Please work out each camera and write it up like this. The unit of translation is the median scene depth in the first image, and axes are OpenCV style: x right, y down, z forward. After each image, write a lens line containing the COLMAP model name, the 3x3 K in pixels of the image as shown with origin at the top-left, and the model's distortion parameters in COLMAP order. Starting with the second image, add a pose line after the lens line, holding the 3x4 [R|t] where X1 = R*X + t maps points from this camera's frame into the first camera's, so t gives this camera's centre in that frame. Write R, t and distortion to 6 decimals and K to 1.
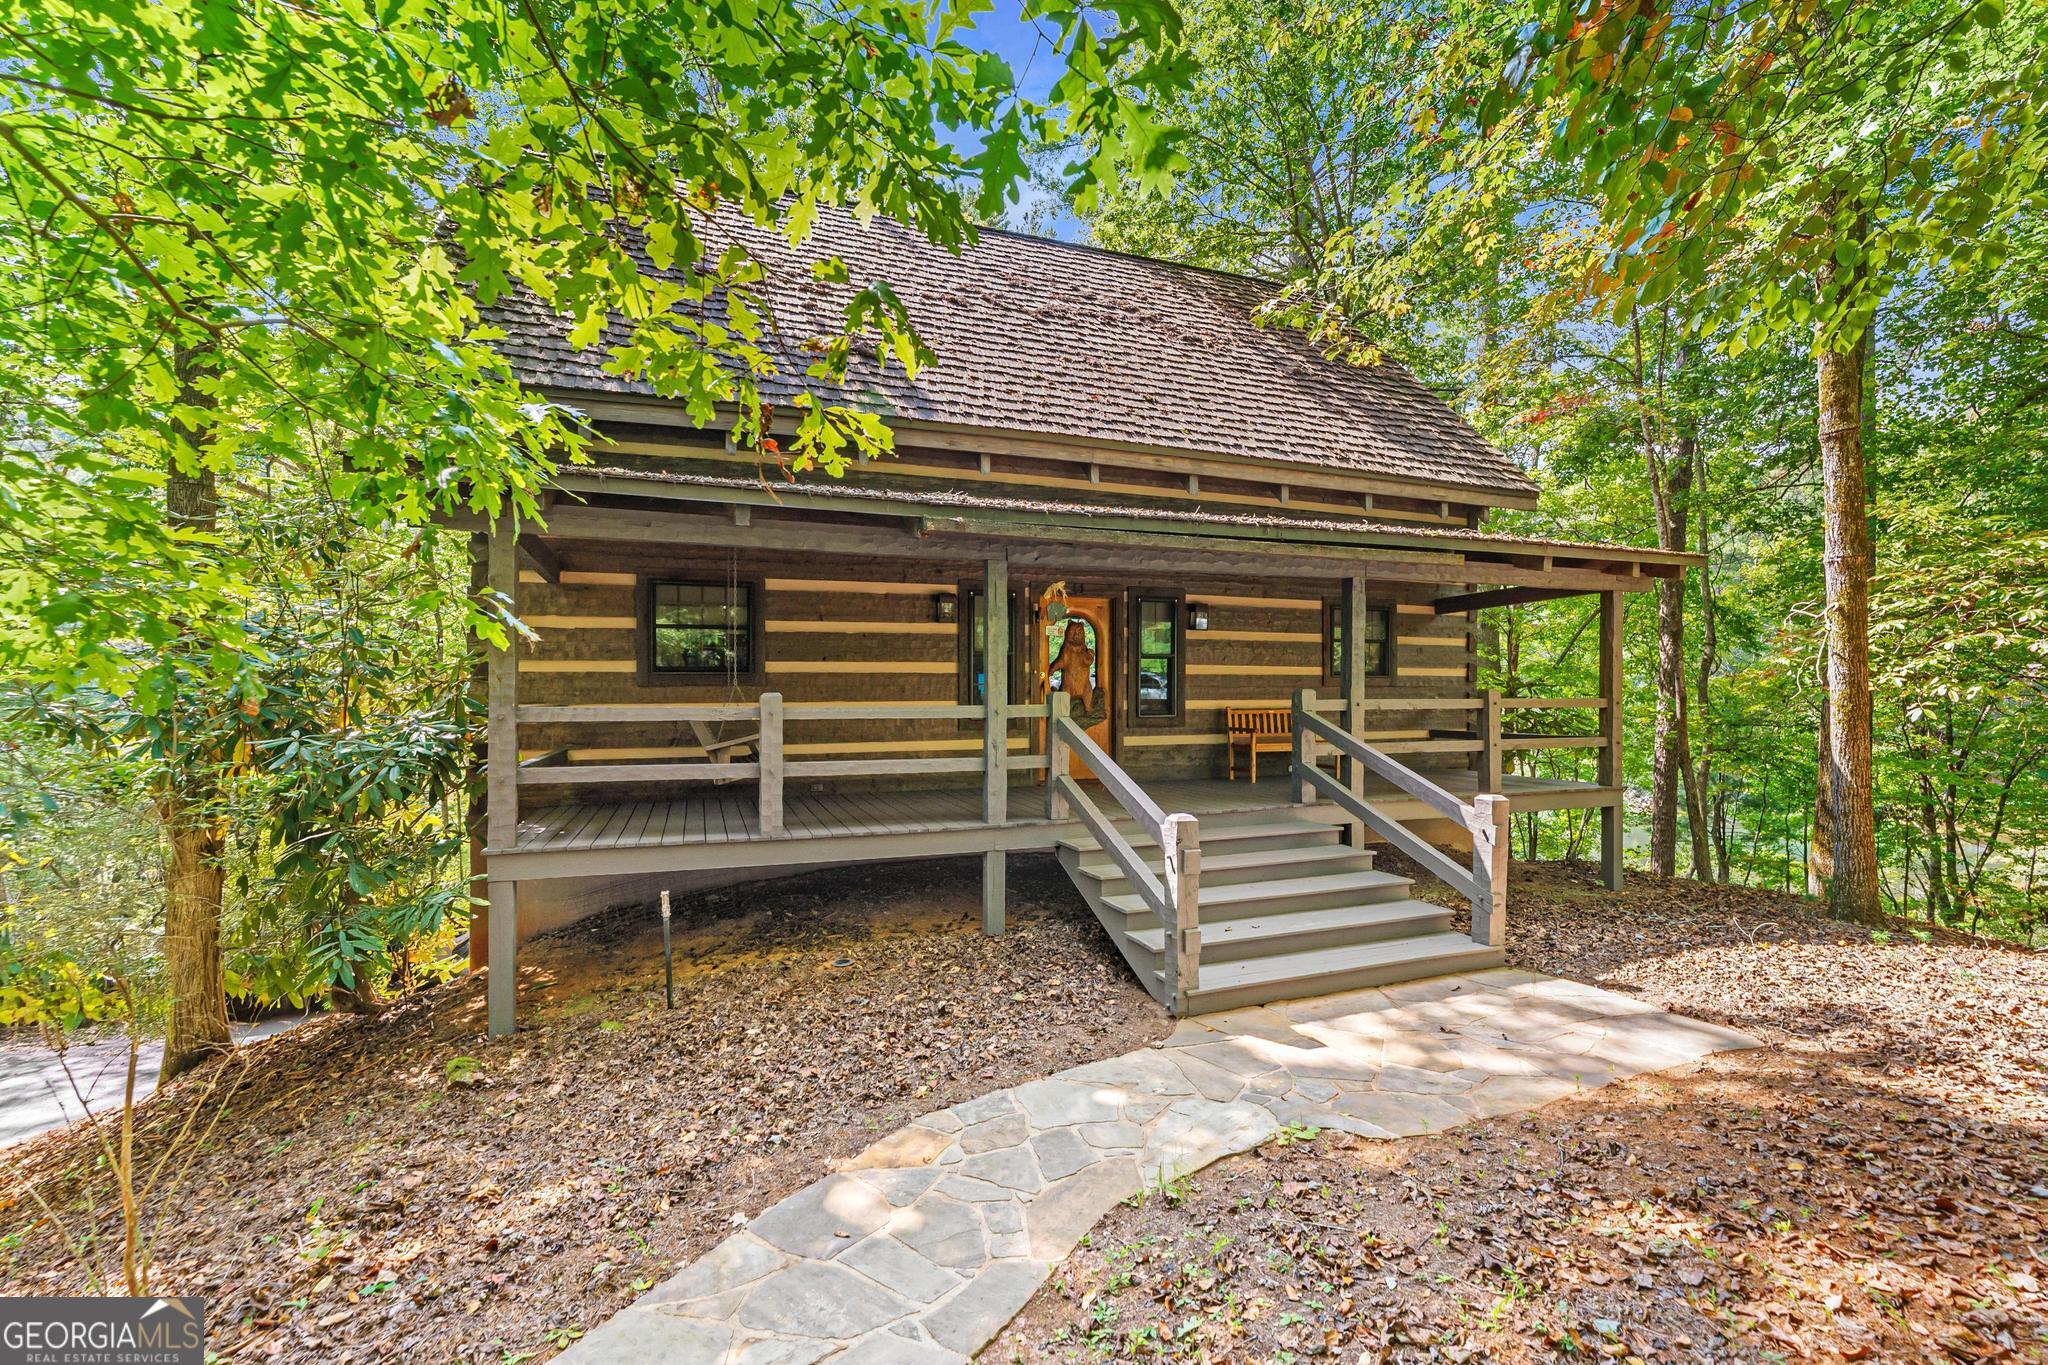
lens RADIAL K [[869.7, 0, 1024.0], [0, 869.7, 682.5], [0, 0, 1]] dist [-0.000710, -0.000111]
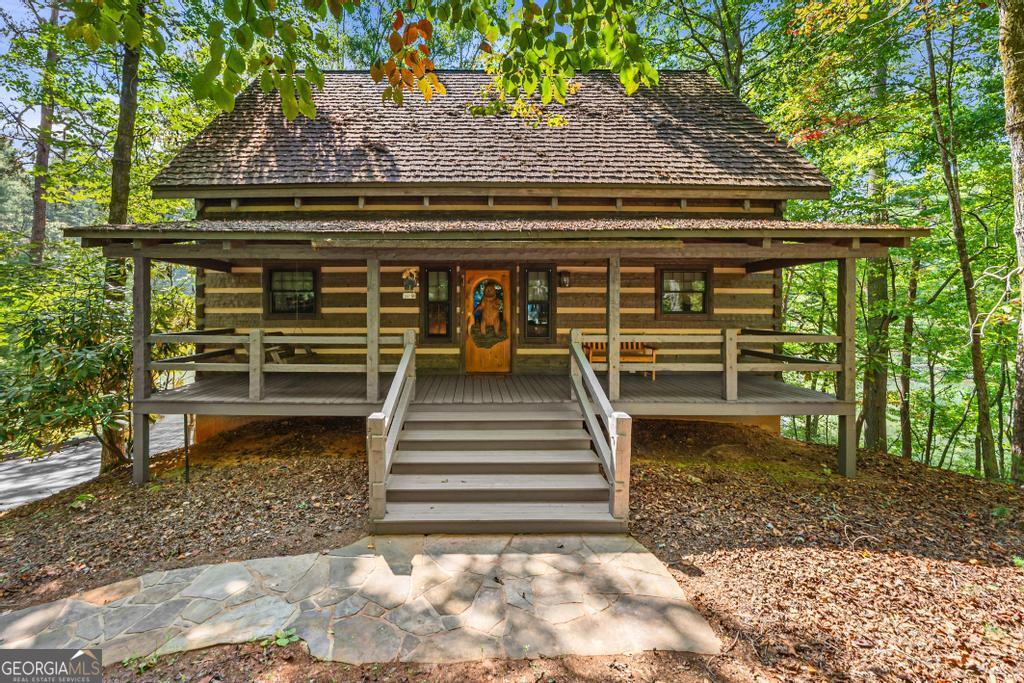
lens RADIAL K [[430.3, 0, 512.0], [0, 430.3, 298.7], [0, 0, 1]] dist [-0.000704, 0.000116]
pose [[0.937700, 0.003449, -0.347429, 0.481838], [-0.000821, 0.999970, 0.007711, -0.053383], [0.347445, -0.006945, 0.937675, 0.207705]]
